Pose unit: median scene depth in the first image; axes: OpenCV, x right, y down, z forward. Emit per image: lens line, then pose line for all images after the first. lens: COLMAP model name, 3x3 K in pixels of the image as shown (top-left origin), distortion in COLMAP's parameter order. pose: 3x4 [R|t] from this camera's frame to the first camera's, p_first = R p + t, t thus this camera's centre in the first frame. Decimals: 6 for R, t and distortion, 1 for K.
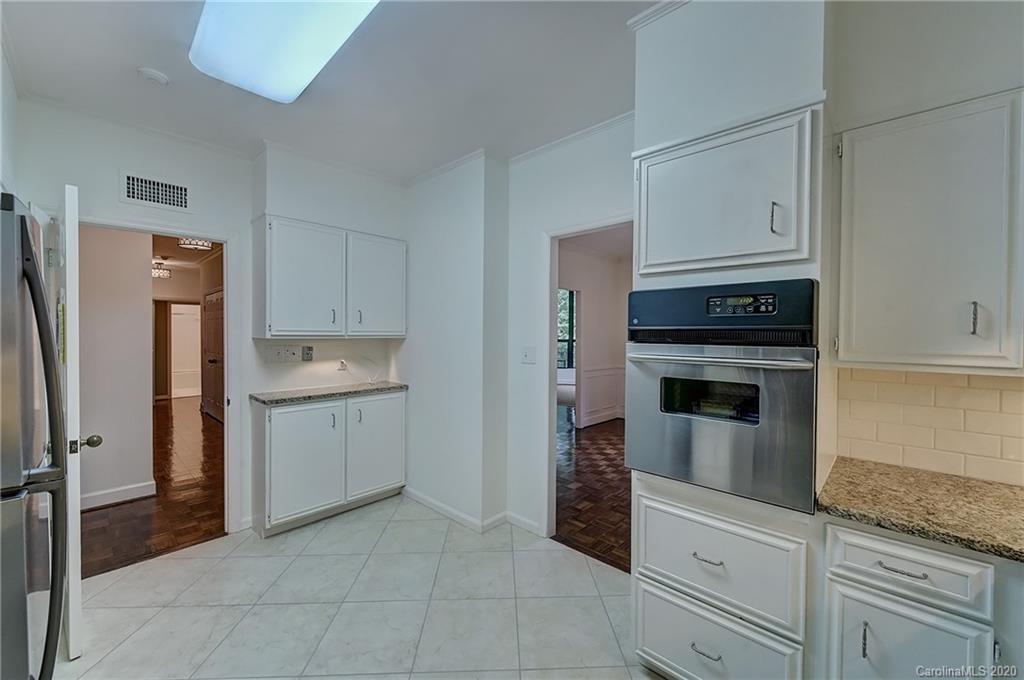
lens RADIAL K [[404.9, 0, 513.8], [0, 404.9, 337.0], [0, 0, 1]] dist [-0.001820, -0.000285]
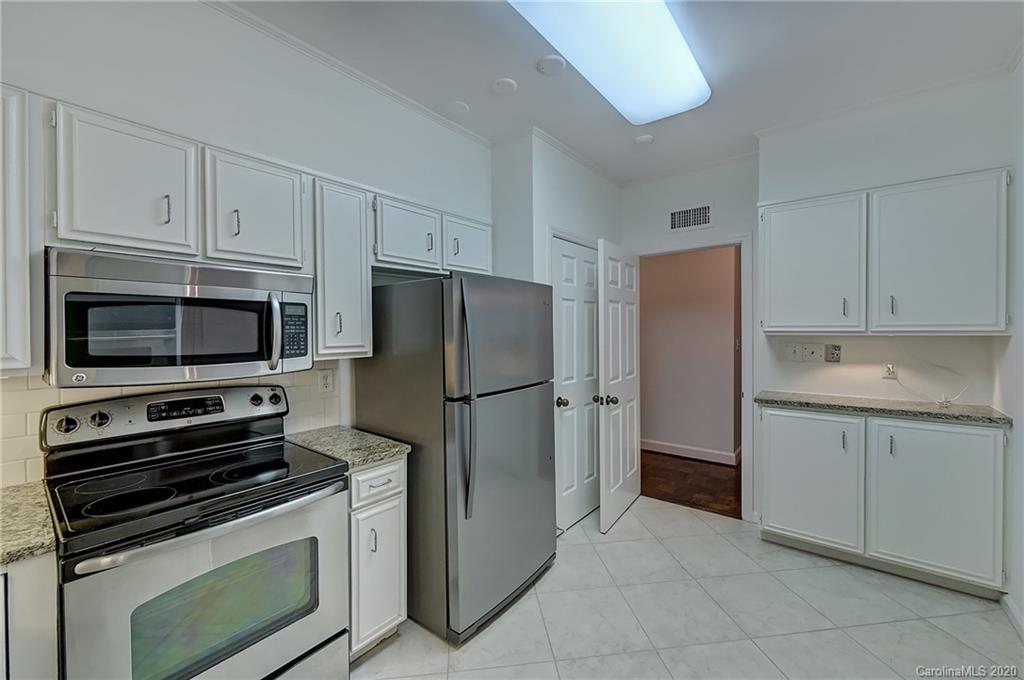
lens RADIAL K [[404.9, 0, 512.1], [0, 404.9, 334.5], [0, 0, 1]] dist [-0.001820, -0.000285]
pose [[0.080059, 0.006742, -0.996767, 0.276021], [-0.004533, 0.999969, 0.006400, -0.000496], [0.996780, 0.004006, 0.080087, 0.290605]]
